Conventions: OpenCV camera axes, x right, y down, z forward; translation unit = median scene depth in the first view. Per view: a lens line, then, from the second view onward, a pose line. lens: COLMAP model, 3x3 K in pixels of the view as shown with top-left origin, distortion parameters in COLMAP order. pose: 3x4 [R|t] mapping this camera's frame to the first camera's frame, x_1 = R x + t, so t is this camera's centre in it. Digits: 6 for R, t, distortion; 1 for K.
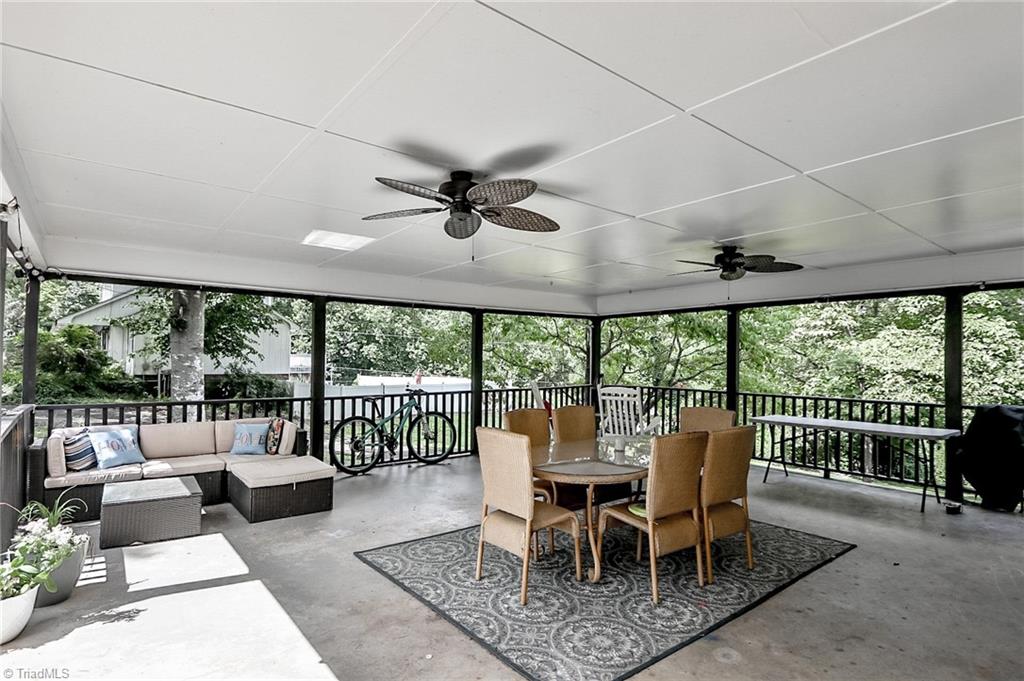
lens RADIAL K [[519.8, 0, 502.8], [0, 519.8, 340.1], [0, 0, 1]] dist [-0.020669, -0.001084]
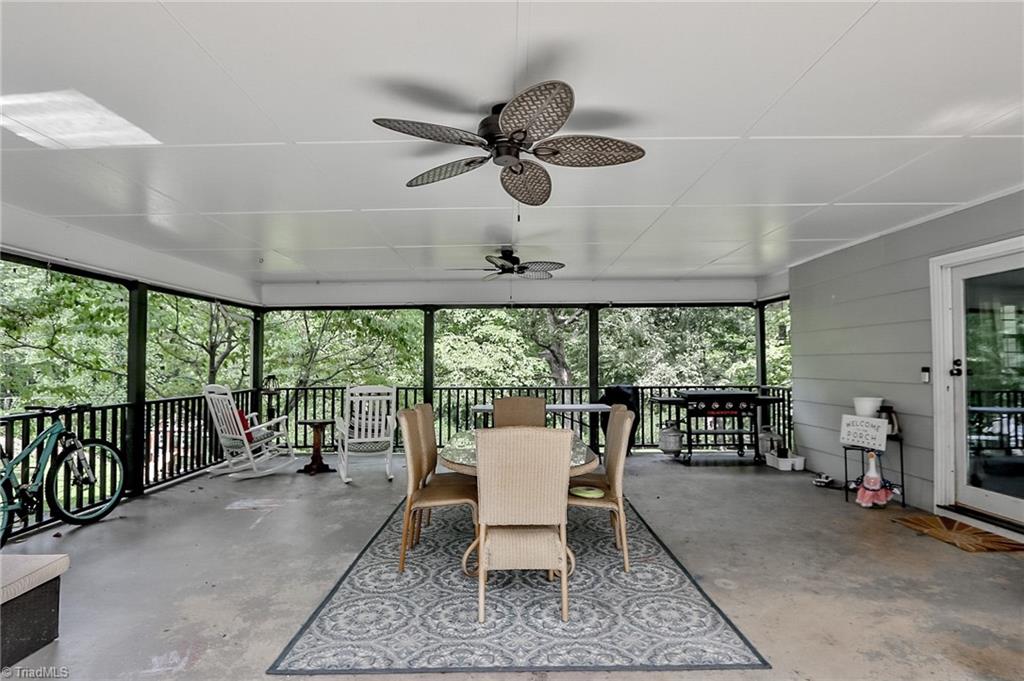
lens RADIAL K [[519.8, 0, 507.2], [0, 519.8, 347.3], [0, 0, 1]] dist [-0.020669, -0.001084]
pose [[0.624445, 0.013875, 0.780945, -0.588382], [-0.018858, 0.999819, -0.002684, 0.037240], [-0.780841, -0.013051, 0.624594, 0.431231]]
